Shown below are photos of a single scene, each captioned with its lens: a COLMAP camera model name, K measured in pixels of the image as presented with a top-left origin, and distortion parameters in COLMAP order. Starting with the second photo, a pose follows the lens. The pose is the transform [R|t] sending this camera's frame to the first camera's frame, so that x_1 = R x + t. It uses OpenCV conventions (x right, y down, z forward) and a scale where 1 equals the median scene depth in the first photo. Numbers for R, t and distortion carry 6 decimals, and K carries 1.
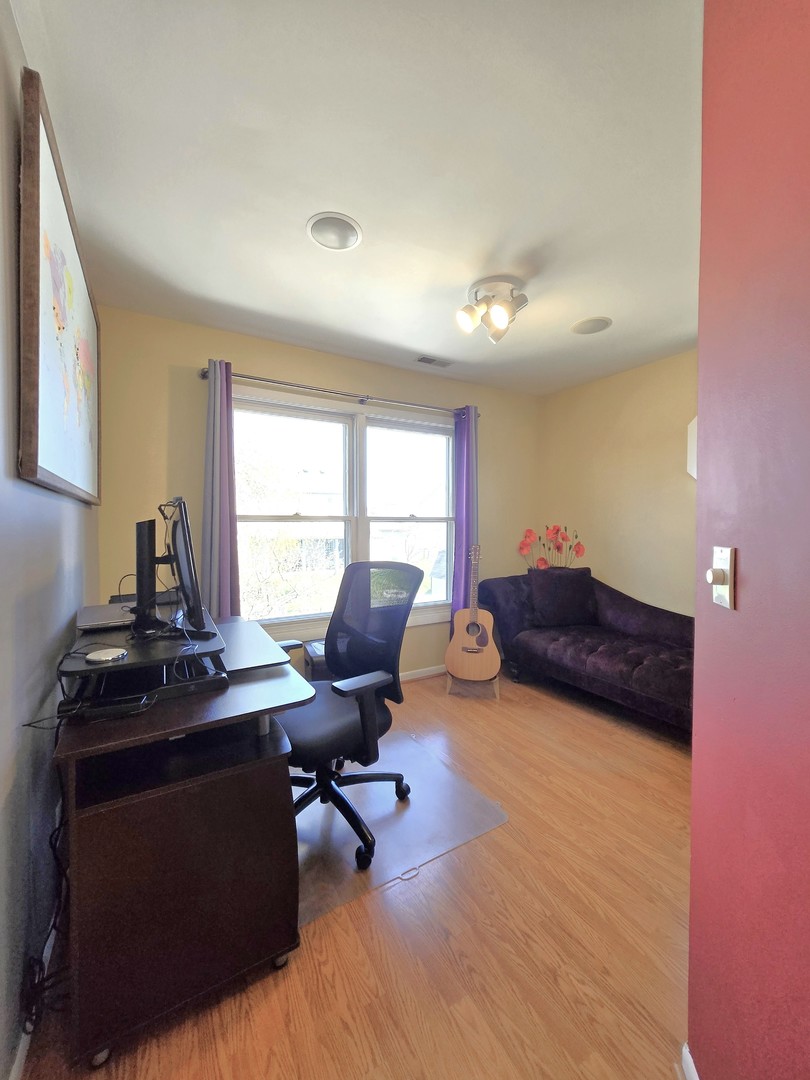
lens RADIAL K [[423.0, 0, 405.1], [0, 423.0, 536.3], [0, 0, 1]] dist [0.001393, -0.000253]
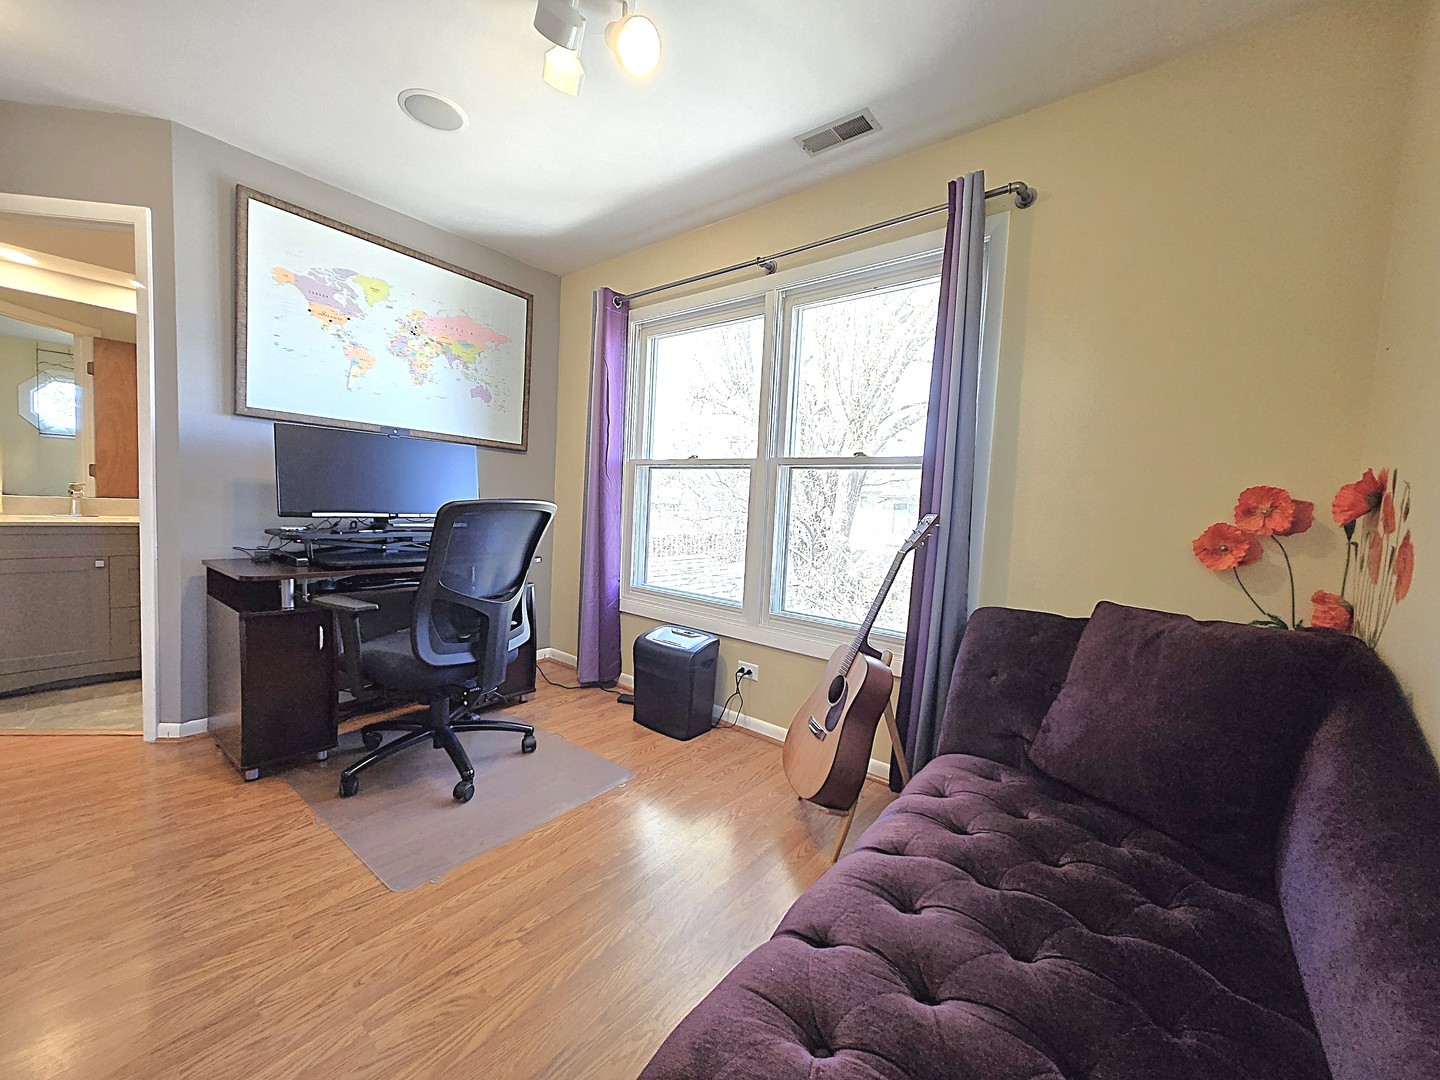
lens RADIAL K [[564.0, 0, 714.3], [0, 564.0, 542.1], [0, 0, 1]] dist [0.001393, -0.000253]
pose [[0.352273, 0.084086, -0.932112, 0.717752], [-0.070204, 0.995524, 0.063274, 0.032085], [0.933260, 0.043148, 0.356599, 0.690217]]
